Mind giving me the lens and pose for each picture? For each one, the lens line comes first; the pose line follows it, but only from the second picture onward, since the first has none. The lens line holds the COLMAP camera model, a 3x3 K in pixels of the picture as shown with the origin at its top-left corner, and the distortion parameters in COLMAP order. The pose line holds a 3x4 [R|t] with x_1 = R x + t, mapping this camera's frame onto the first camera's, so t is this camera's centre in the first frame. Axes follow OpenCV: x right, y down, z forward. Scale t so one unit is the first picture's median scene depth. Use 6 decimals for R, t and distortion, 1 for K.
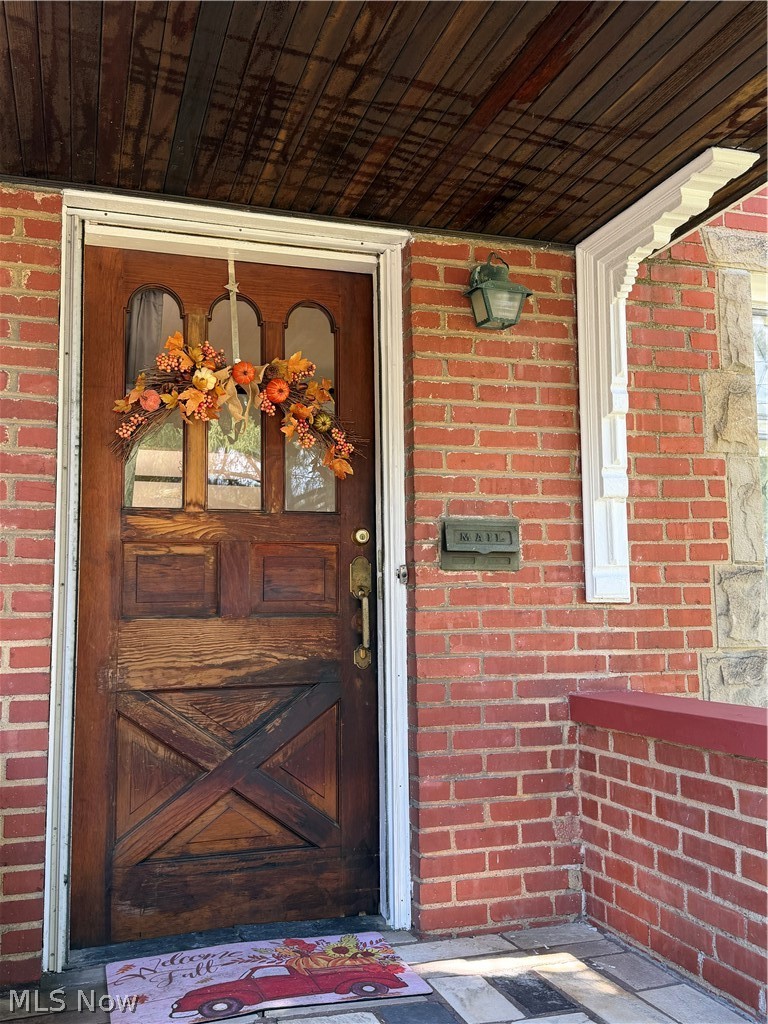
lens RADIAL K [[944.5, 0, 384.0], [0, 944.5, 512.0], [0, 0, 1]] dist [0.191961, -0.415394]
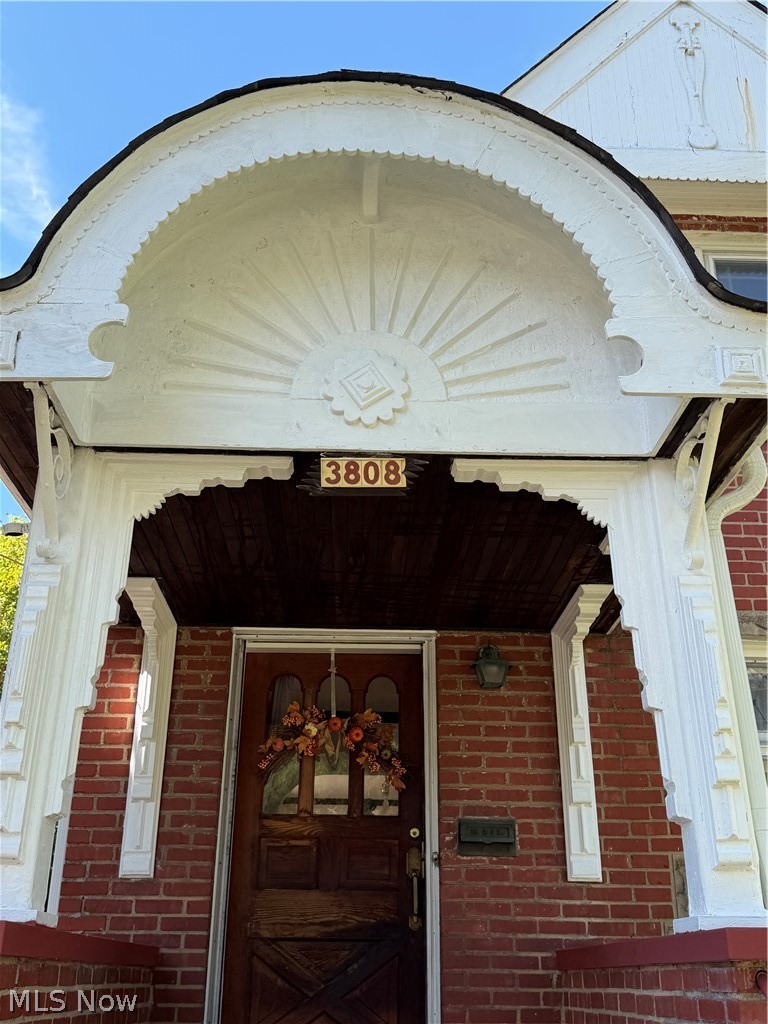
lens RADIAL K [[1036.2, 0, 384.0], [0, 1036.2, 512.0], [0, 0, 1]] dist [0.223780, -0.546472]
pose [[0.961104, -0.091797, -0.260486, 0.417078], [0.007993, 0.951999, -0.305998, 0.052677], [0.276072, 0.292014, 0.915703, -0.686211]]
